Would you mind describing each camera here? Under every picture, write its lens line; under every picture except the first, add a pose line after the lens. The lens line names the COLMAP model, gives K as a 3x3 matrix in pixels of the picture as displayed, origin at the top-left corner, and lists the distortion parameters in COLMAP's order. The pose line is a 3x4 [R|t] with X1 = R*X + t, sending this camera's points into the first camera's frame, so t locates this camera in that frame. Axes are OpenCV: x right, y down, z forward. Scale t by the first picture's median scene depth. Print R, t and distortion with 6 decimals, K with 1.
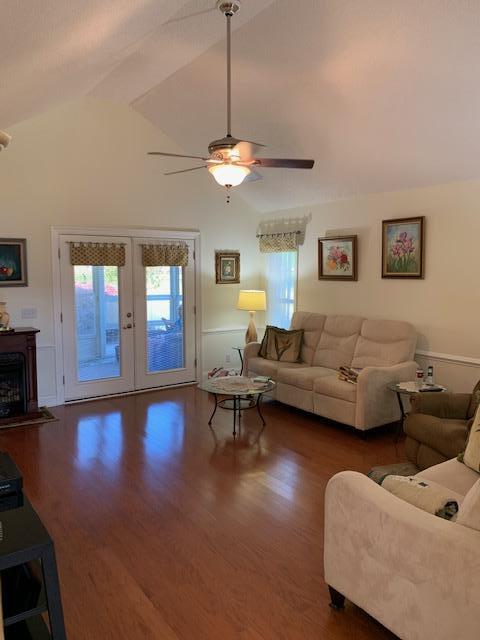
lens RADIAL K [[485.5, 0, 240.6], [0, 485.5, 318.9], [0, 0, 1]] dist [0.008517, 0.001613]
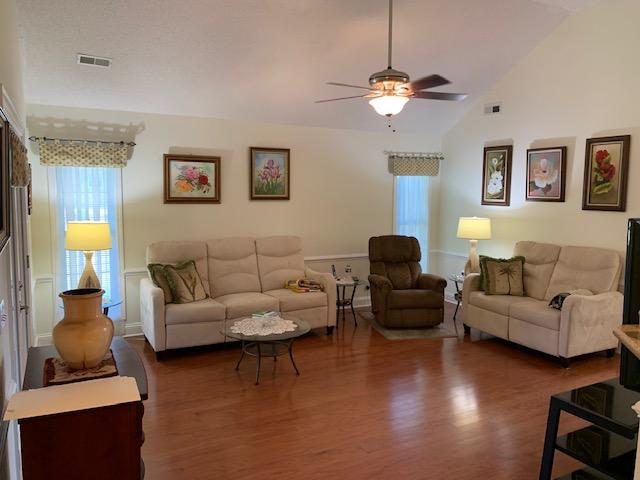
lens RADIAL K [[485.5, 0, 320.7], [0, 485.5, 238.8], [0, 0, 1]] dist [0.008517, 0.001613]
pose [[0.123333, -0.094596, 0.987846, -0.768506], [0.085758, 0.992738, 0.084357, -0.075396], [-0.988653, 0.074312, 0.130550, 0.707543]]
